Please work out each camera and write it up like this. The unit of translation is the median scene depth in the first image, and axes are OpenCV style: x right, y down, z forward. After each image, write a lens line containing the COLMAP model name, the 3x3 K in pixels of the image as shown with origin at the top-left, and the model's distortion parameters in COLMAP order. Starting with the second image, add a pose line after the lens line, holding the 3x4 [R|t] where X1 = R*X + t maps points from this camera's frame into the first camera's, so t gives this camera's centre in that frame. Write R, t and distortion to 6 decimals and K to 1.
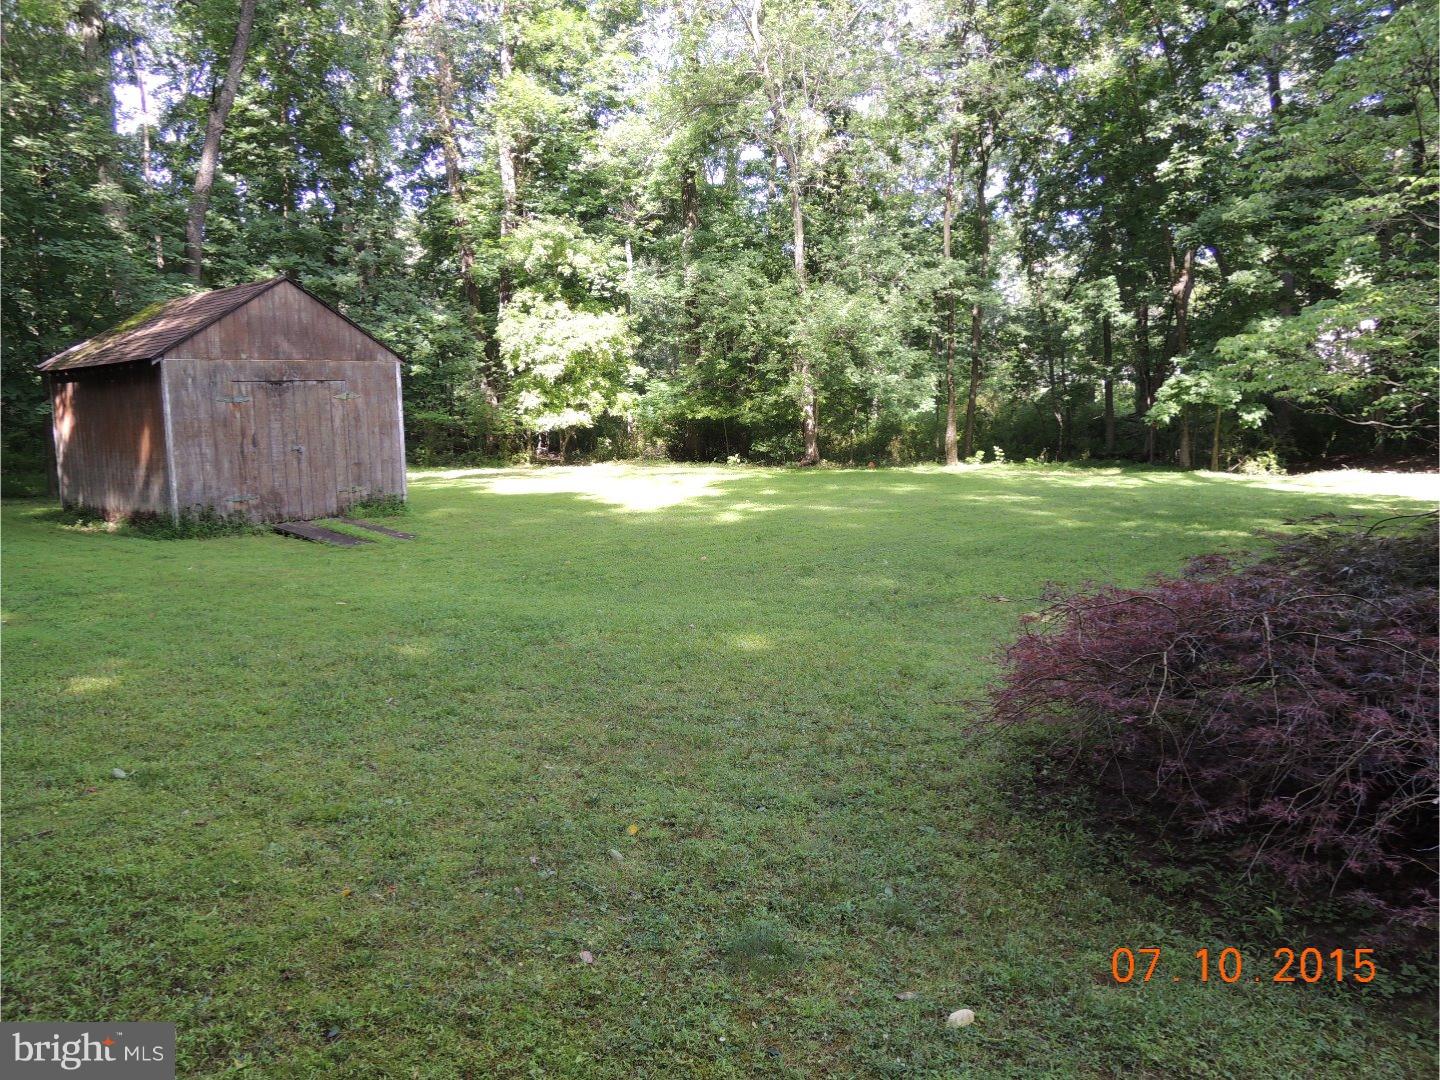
lens RADIAL K [[1002.8, 0, 720.0], [0, 1002.8, 540.0], [0, 0, 1]] dist [-0.005438, 0.000267]
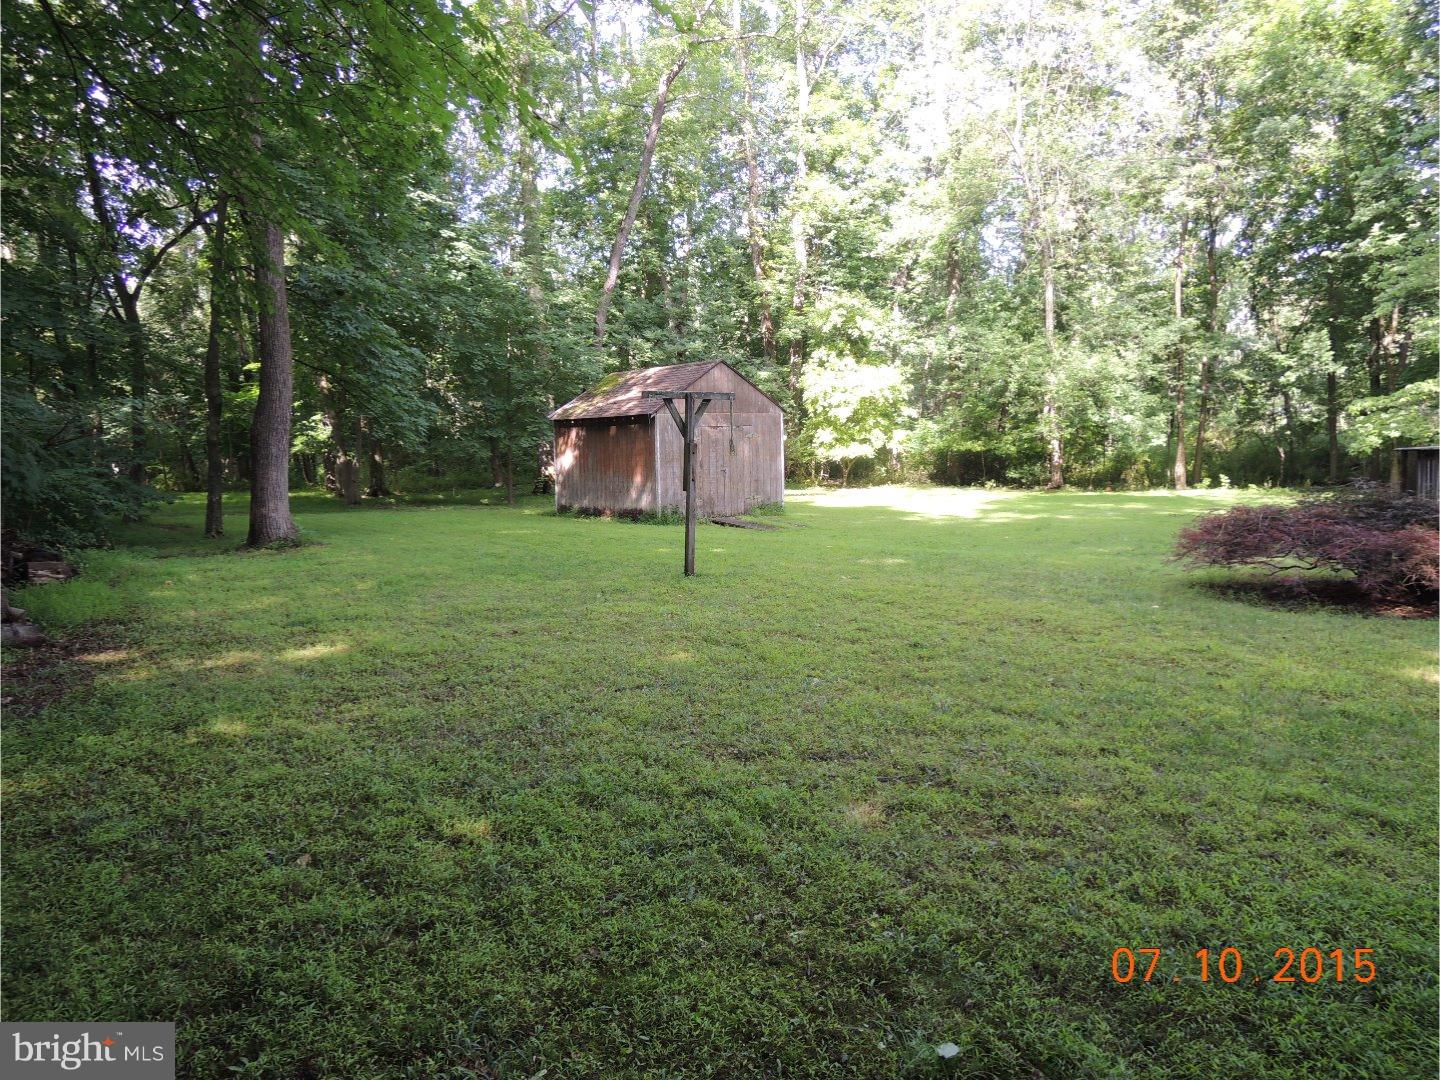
lens RADIAL K [[1094.3, 0, 720.0], [0, 1094.3, 540.0], [0, 0, 1]] dist [0.005890, -0.001689]
pose [[0.983378, 0.014992, -0.180949, -0.067926], [-0.022015, 0.999078, -0.036863, 0.044132], [0.180230, 0.040234, 0.982801, -0.366194]]
